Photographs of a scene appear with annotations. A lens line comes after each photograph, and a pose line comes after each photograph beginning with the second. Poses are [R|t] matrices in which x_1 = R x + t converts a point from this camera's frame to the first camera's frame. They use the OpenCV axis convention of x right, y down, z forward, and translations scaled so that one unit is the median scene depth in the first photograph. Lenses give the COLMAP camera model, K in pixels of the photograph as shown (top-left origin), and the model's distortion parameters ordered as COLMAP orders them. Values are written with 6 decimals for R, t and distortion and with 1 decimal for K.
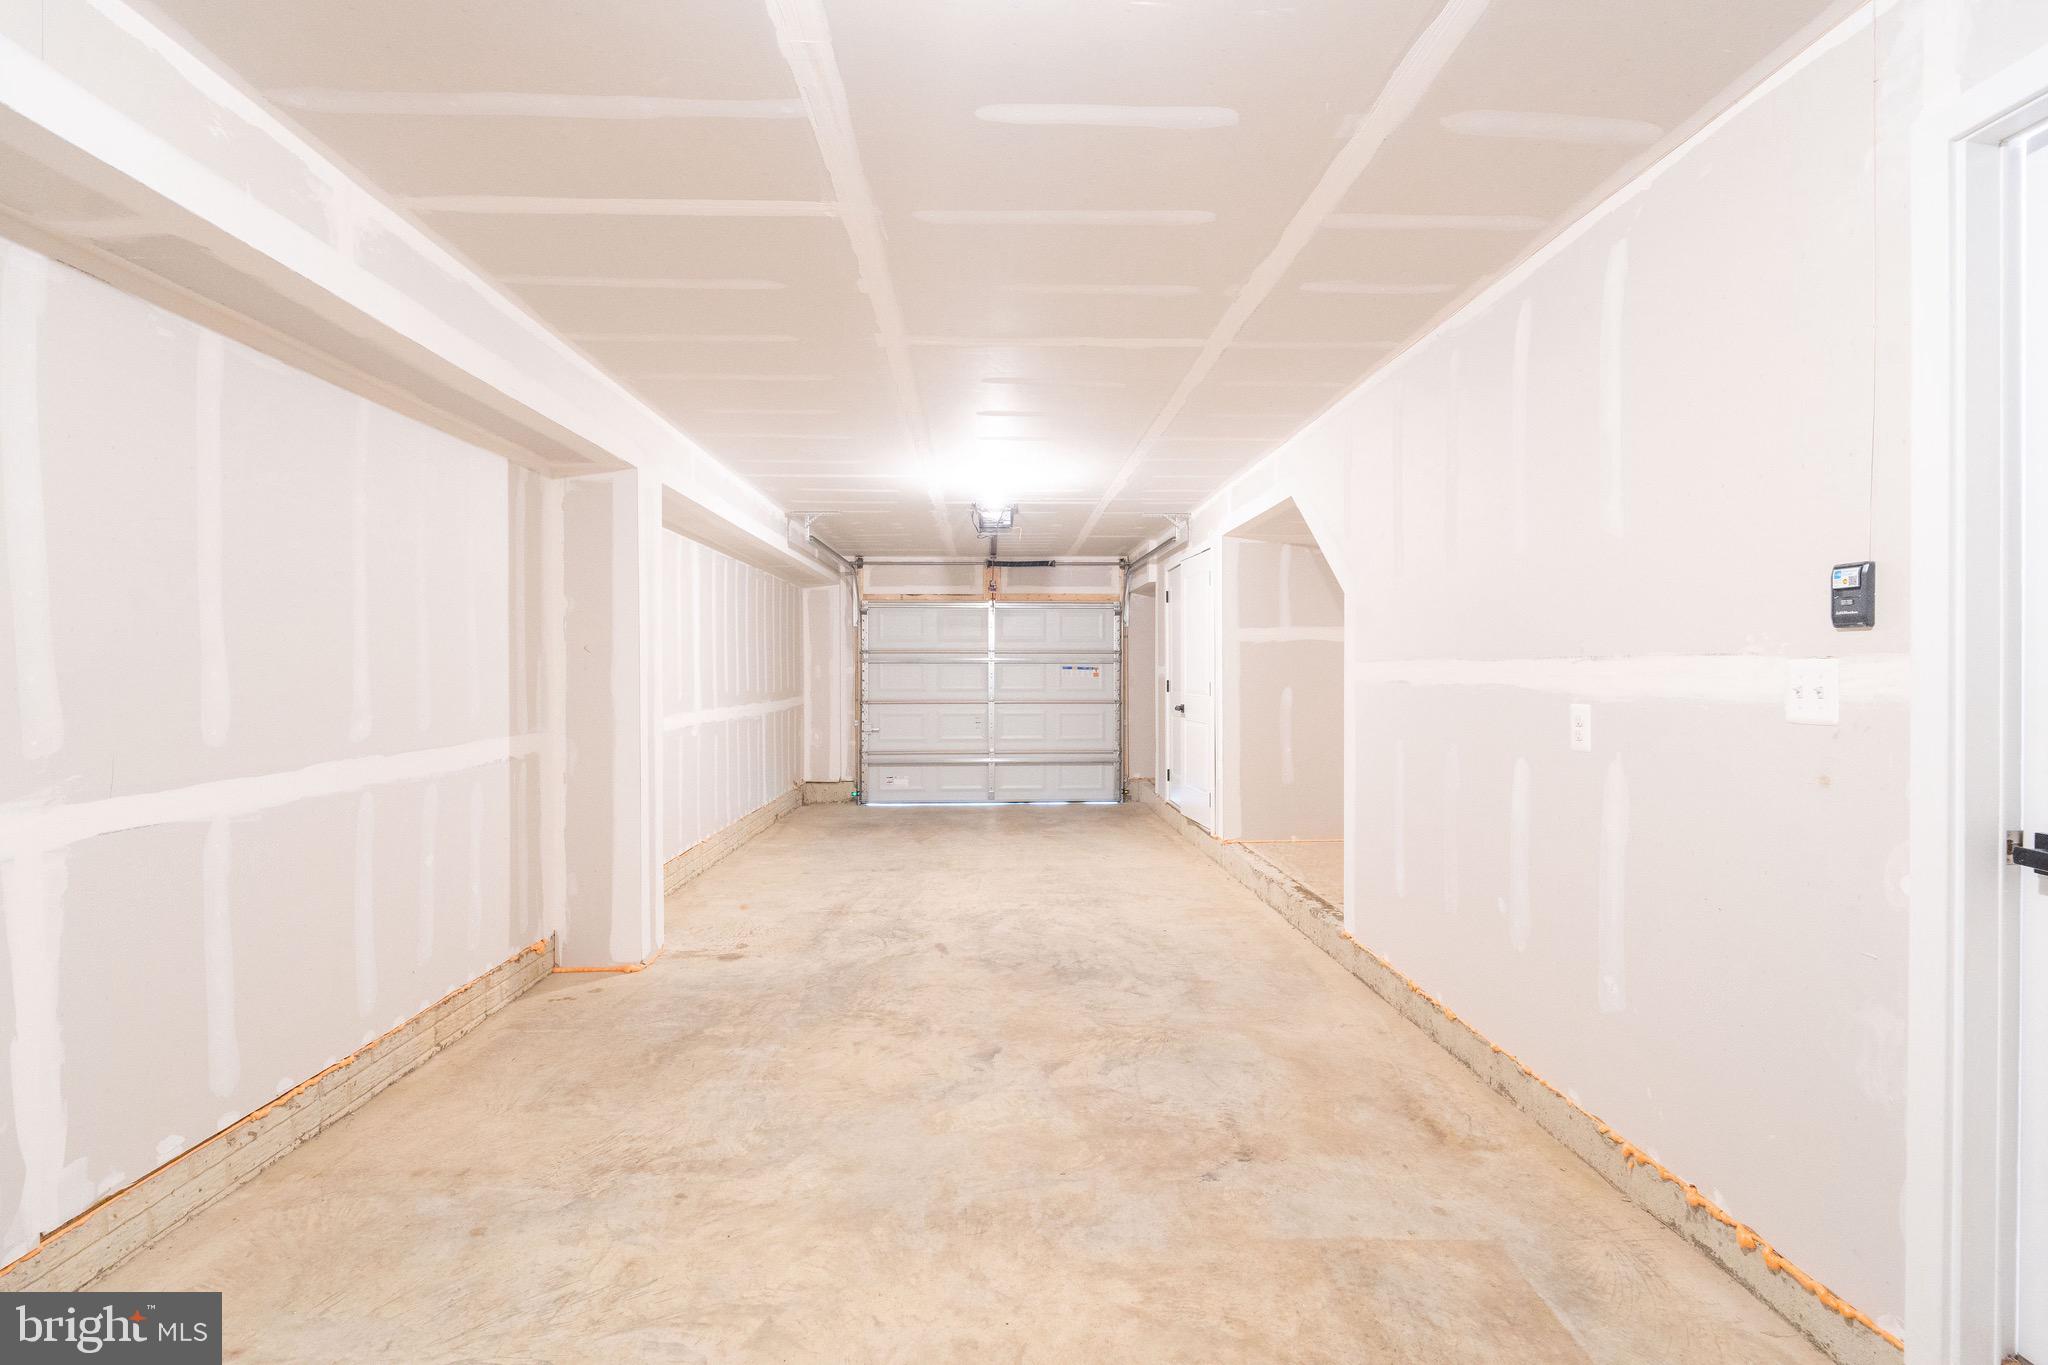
lens RADIAL K [[946.0, 0, 1022.7], [0, 946.0, 676.7], [0, 0, 1]] dist [-0.003149, -0.003480]
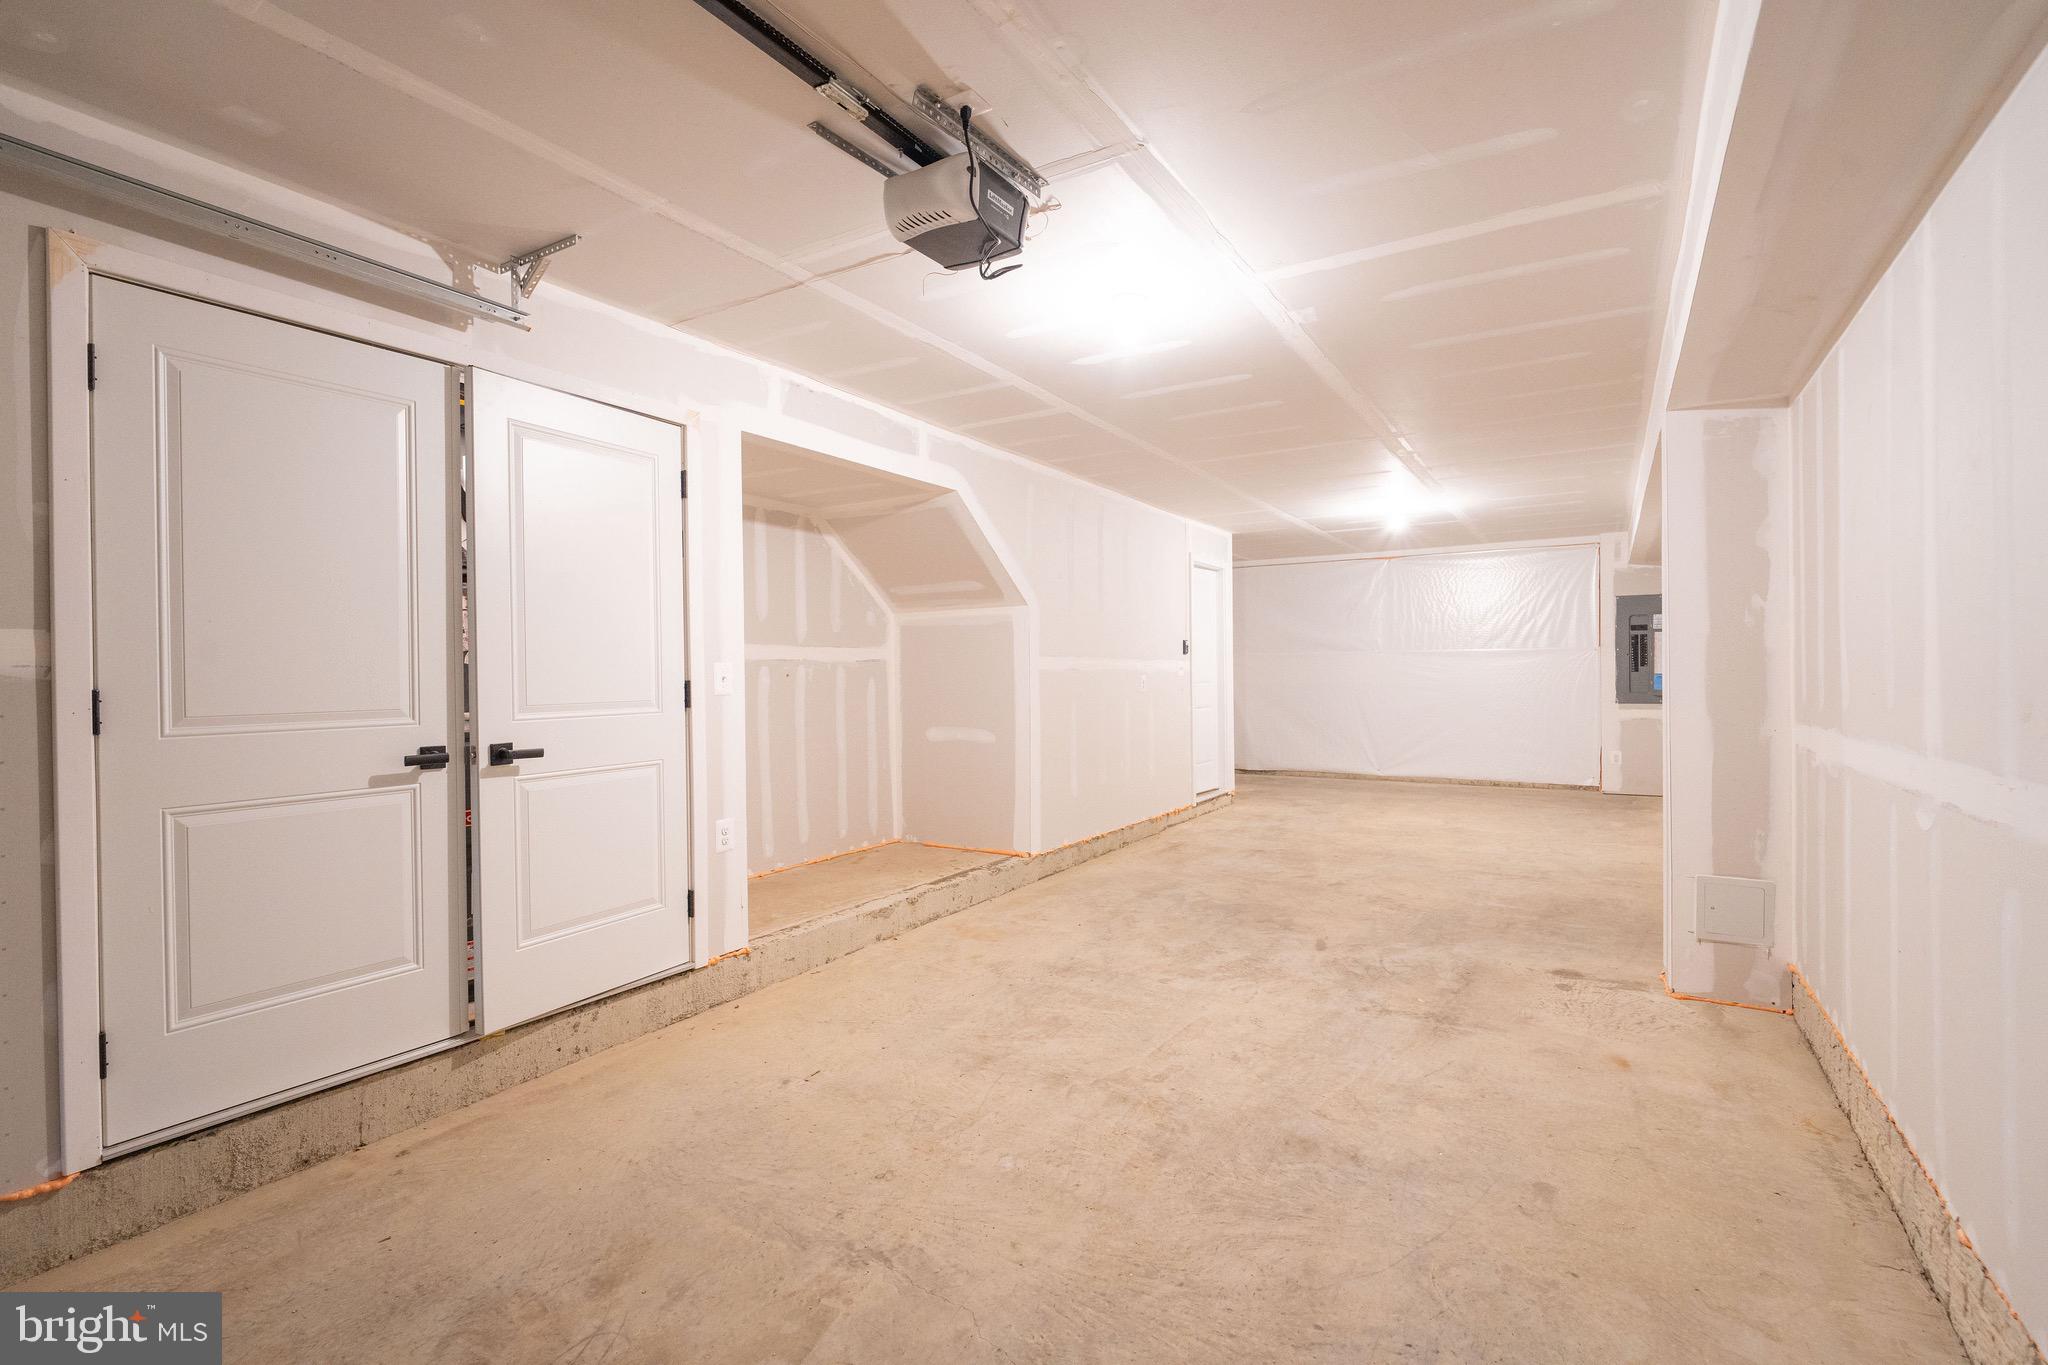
lens RADIAL K [[946.0, 0, 1022.0], [0, 946.0, 680.2], [0, 0, 1]] dist [-0.003149, -0.003480]
pose [[-0.832472, 0.003625, 0.554056, -0.373518], [0.011817, 0.999867, 0.011212, 0.005271], [-0.553942, 0.015881, -0.832404, 2.006984]]
